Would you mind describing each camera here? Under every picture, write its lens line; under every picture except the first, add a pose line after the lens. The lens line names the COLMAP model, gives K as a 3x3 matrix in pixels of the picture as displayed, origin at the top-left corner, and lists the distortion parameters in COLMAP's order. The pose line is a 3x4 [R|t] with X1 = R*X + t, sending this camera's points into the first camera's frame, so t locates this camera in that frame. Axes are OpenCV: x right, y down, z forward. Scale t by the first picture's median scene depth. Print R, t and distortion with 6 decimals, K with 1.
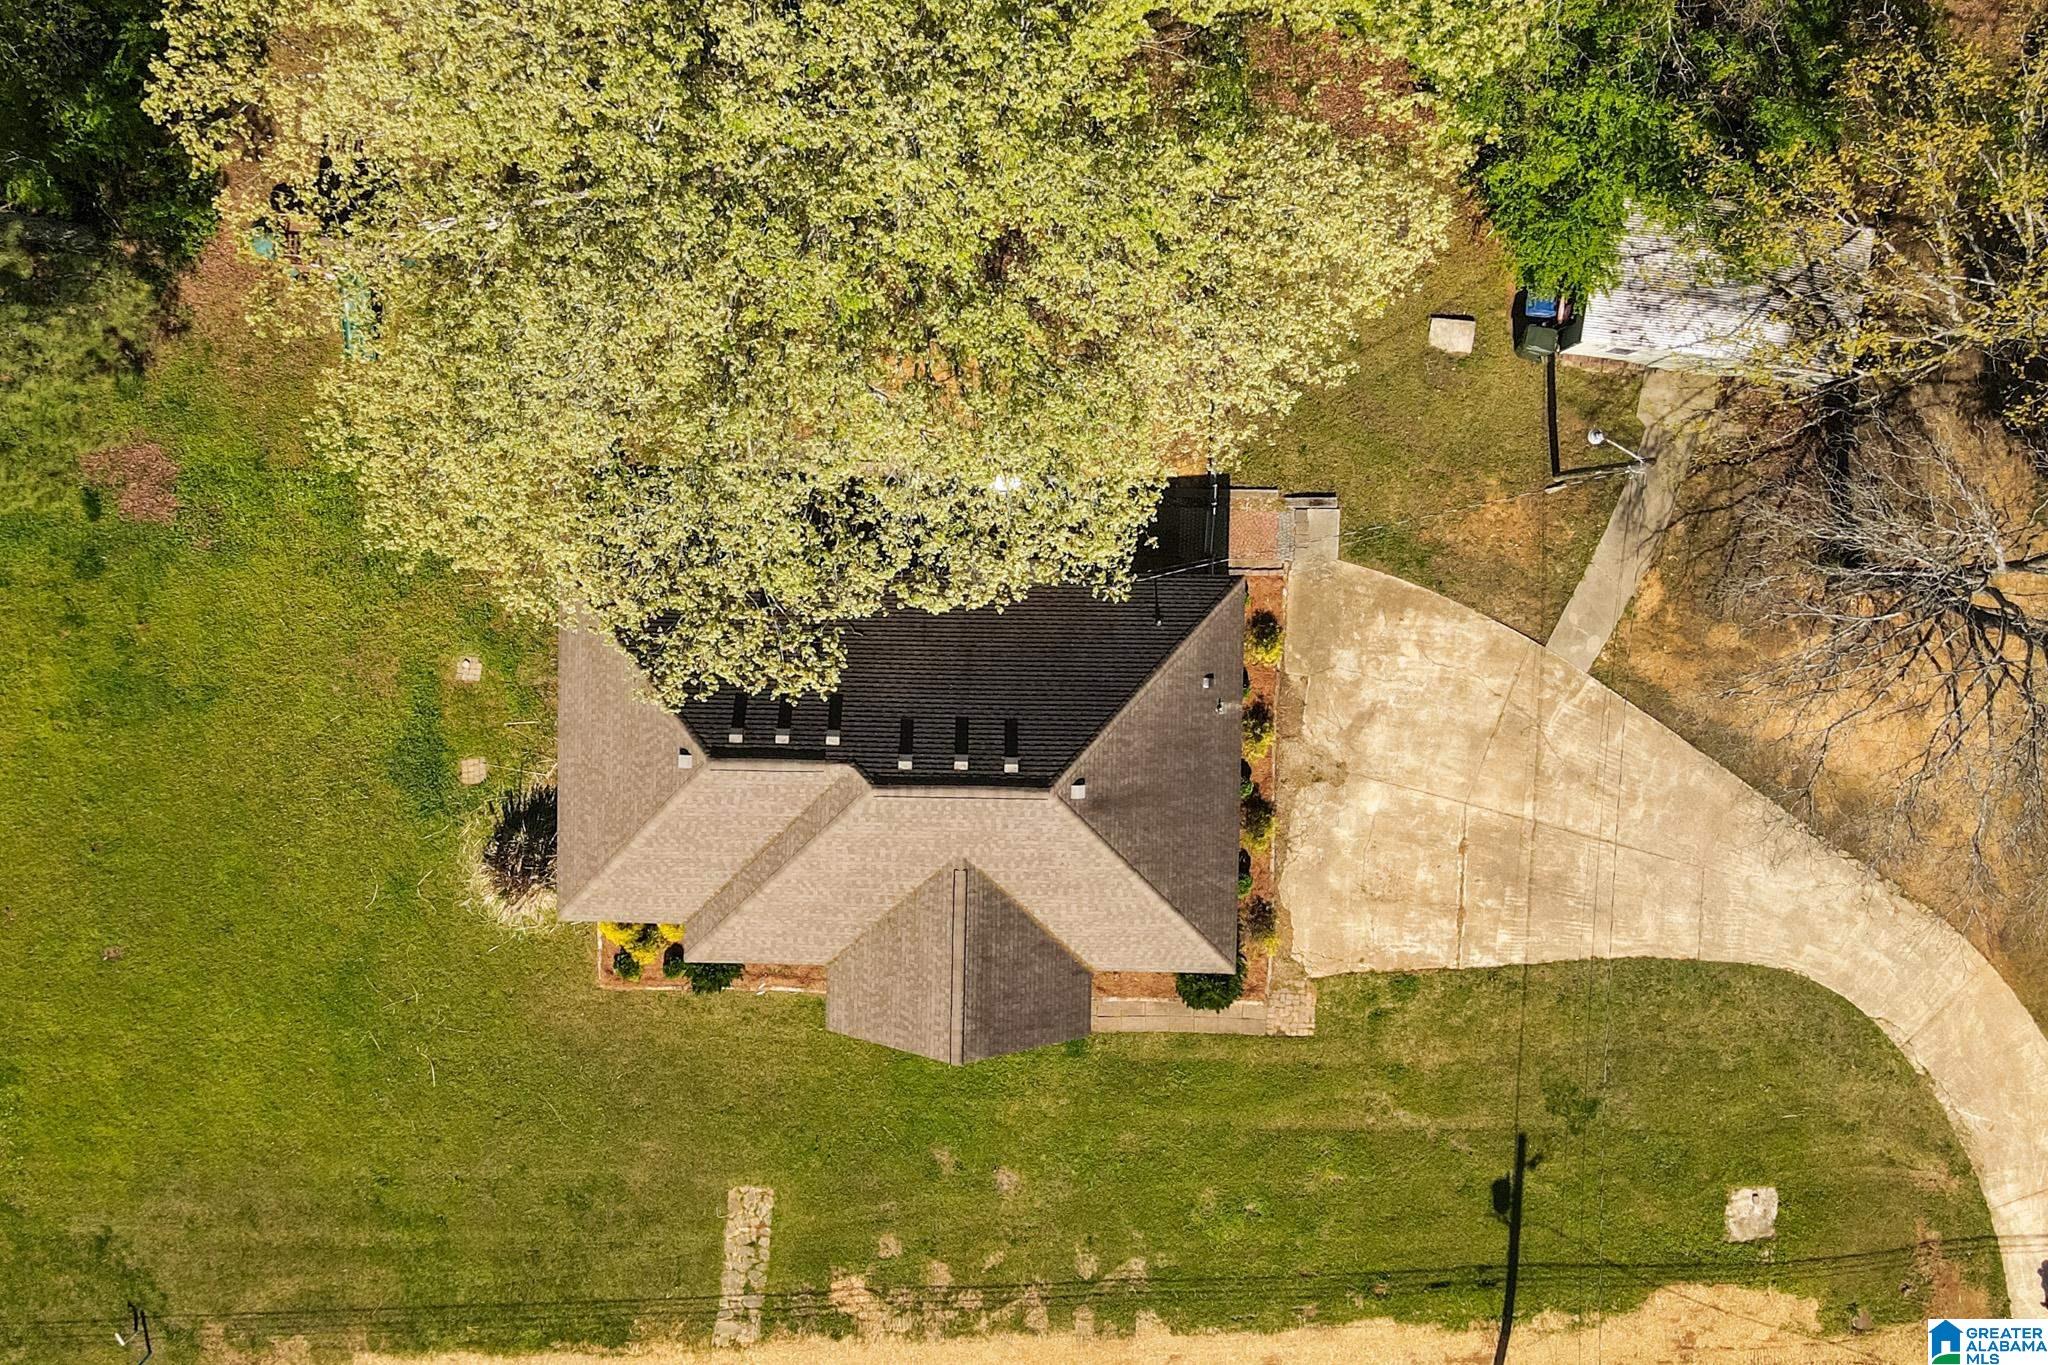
lens RADIAL K [[1424.6, 0, 1017.1], [0, 1424.6, 688.9], [0, 0, 1]] dist [0.000089, 0.012971]
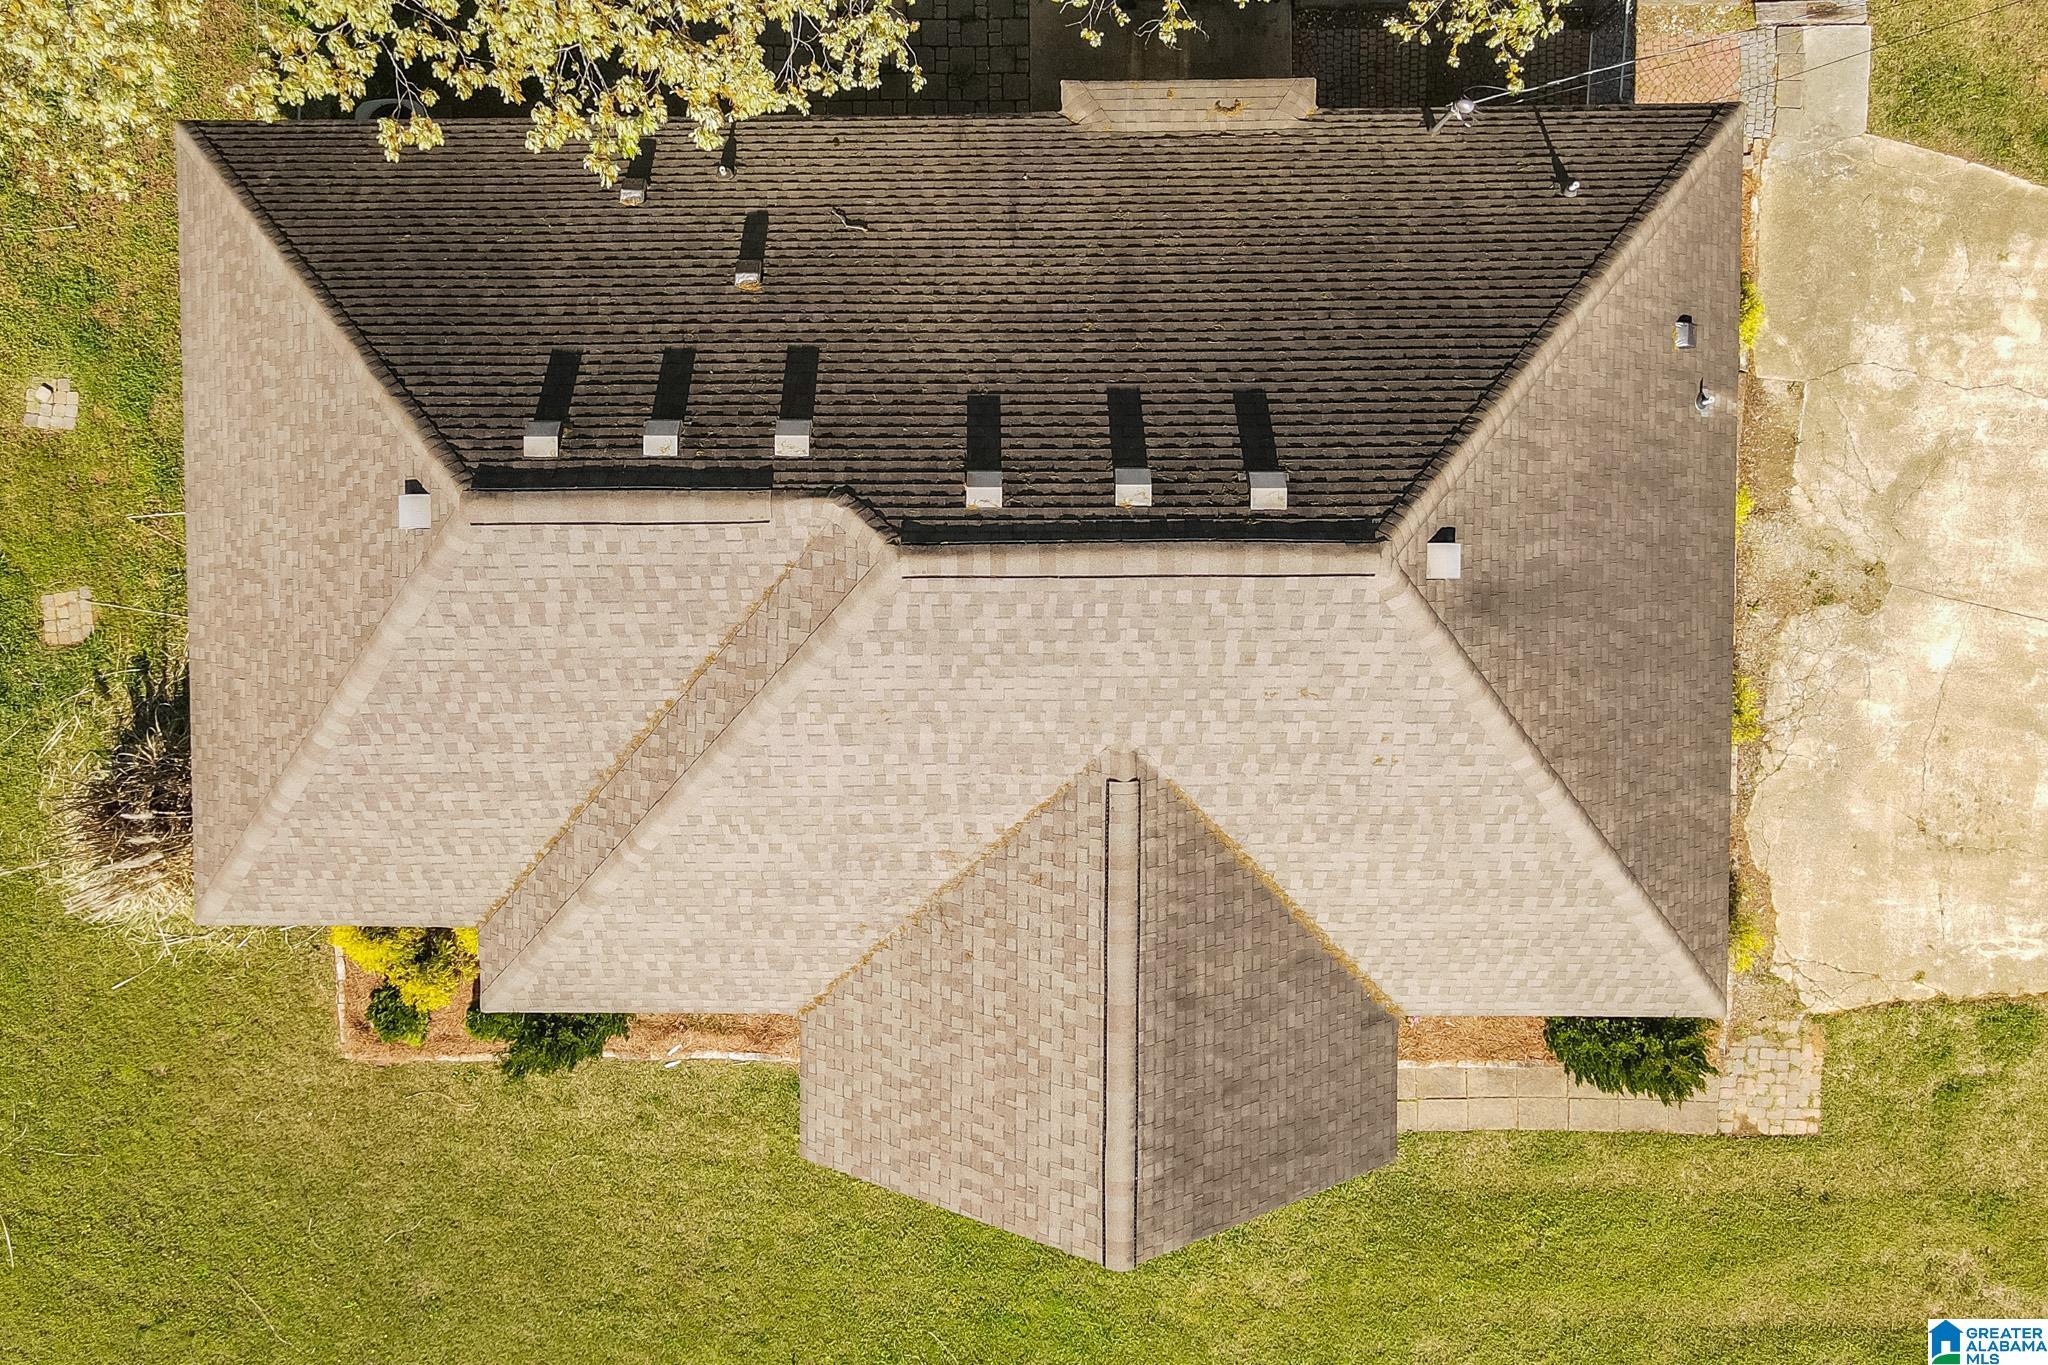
lens RADIAL K [[1424.6, 0, 1029.7], [0, 1424.6, 673.8], [0, 0, 1]] dist [0.000089, 0.012971]
pose [[0.999835, -0.018191, -0.000137, -0.056646], [0.018191, 0.999834, -0.001199, 0.084758], [0.000159, 0.001196, 0.999999, 0.524573]]
